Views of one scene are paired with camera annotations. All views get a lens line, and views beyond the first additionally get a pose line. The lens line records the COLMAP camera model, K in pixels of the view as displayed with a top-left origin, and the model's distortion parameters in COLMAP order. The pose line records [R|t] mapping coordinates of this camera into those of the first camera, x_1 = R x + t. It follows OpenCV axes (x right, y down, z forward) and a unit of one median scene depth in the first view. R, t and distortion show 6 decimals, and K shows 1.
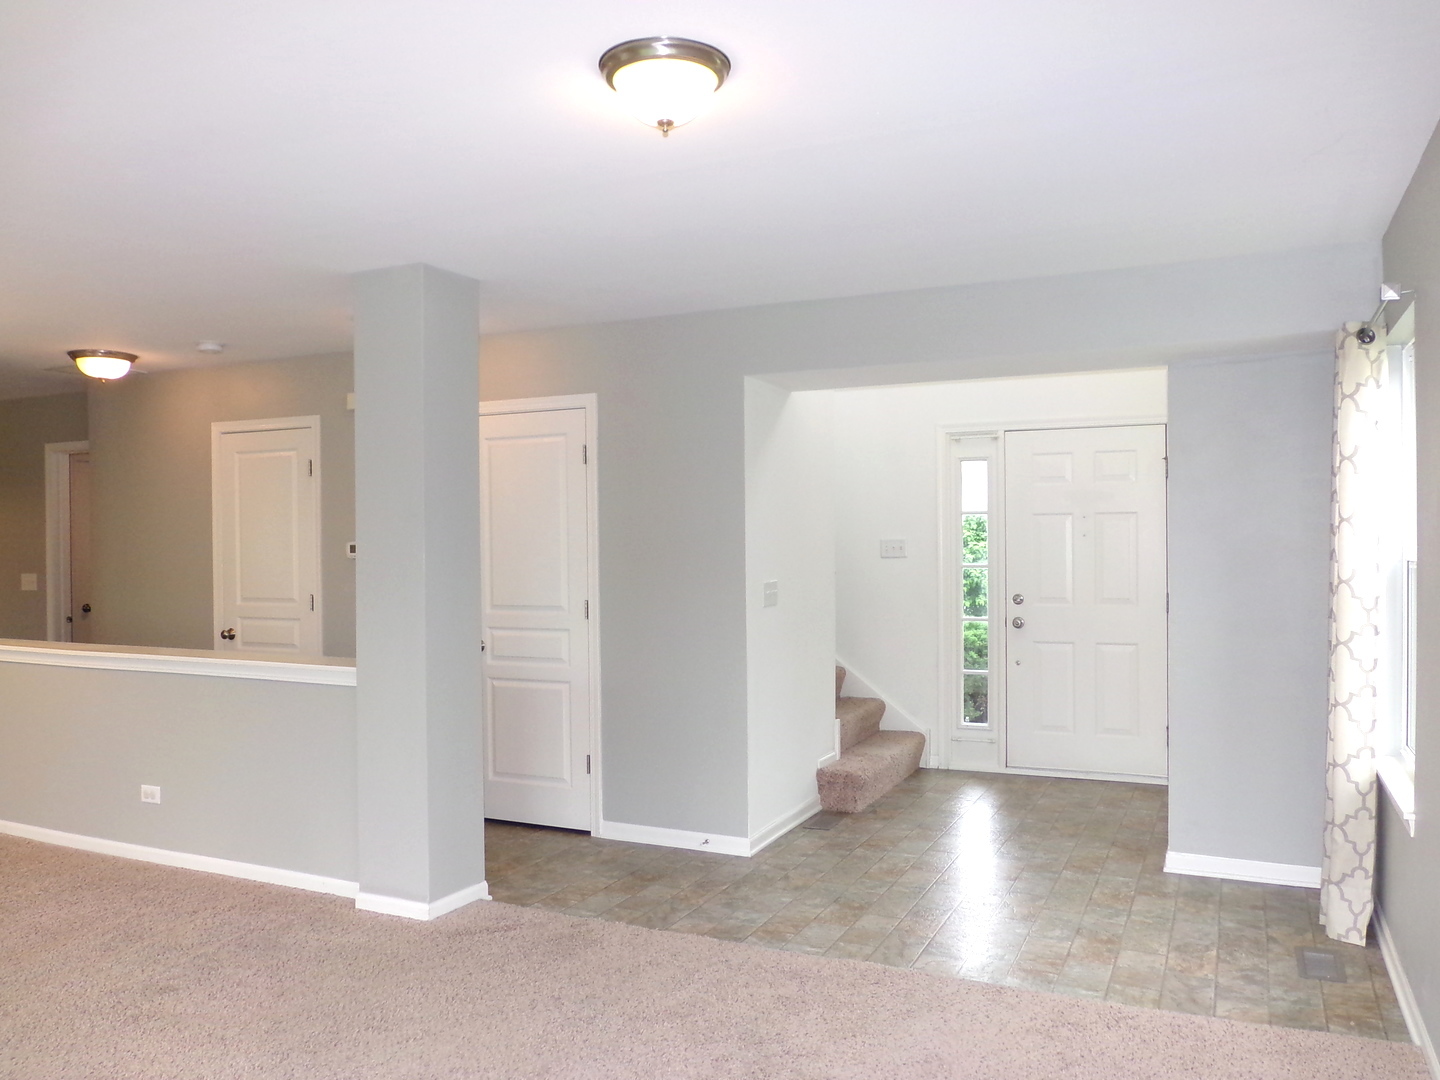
lens RADIAL K [[1109.2, 0, 720.0], [0, 1109.2, 540.0], [0, 0, 1]] dist [-0.061501, 0.106950]
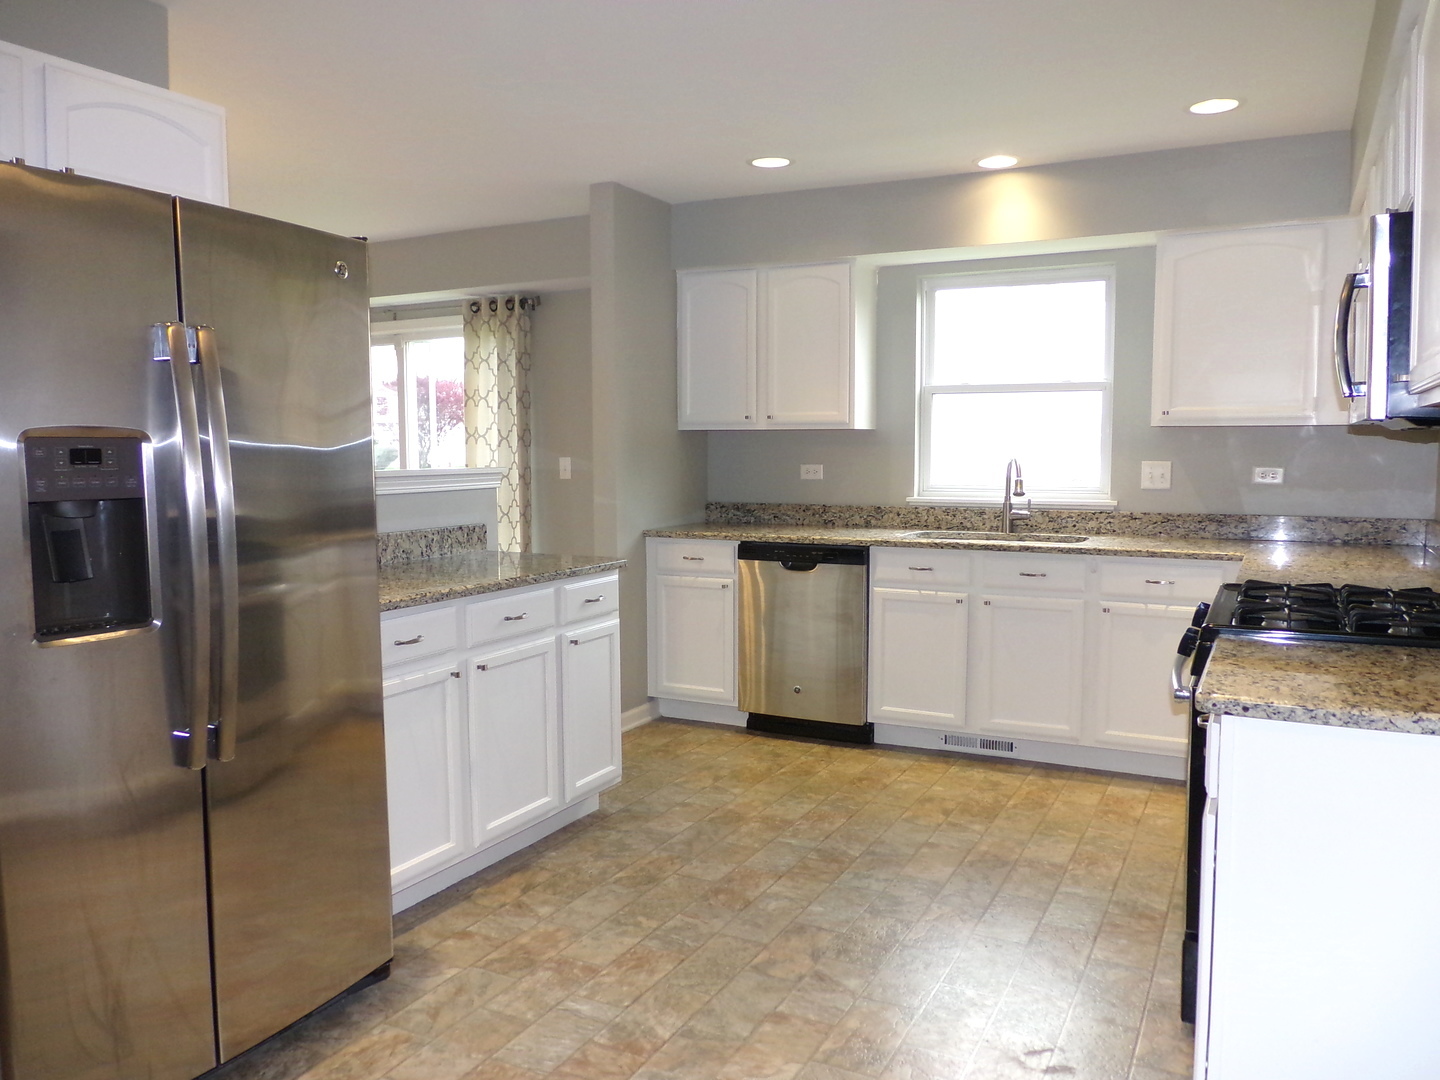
lens RADIAL K [[1109.2, 0, 720.0], [0, 1109.2, 540.0], [0, 0, 1]] dist [-0.061501, 0.106950]
pose [[-0.999466, 0.007951, 0.031695, 0.045844], [0.010815, 0.995771, 0.091231, 0.002926], [-0.030836, 0.091525, -0.995325, 0.255763]]
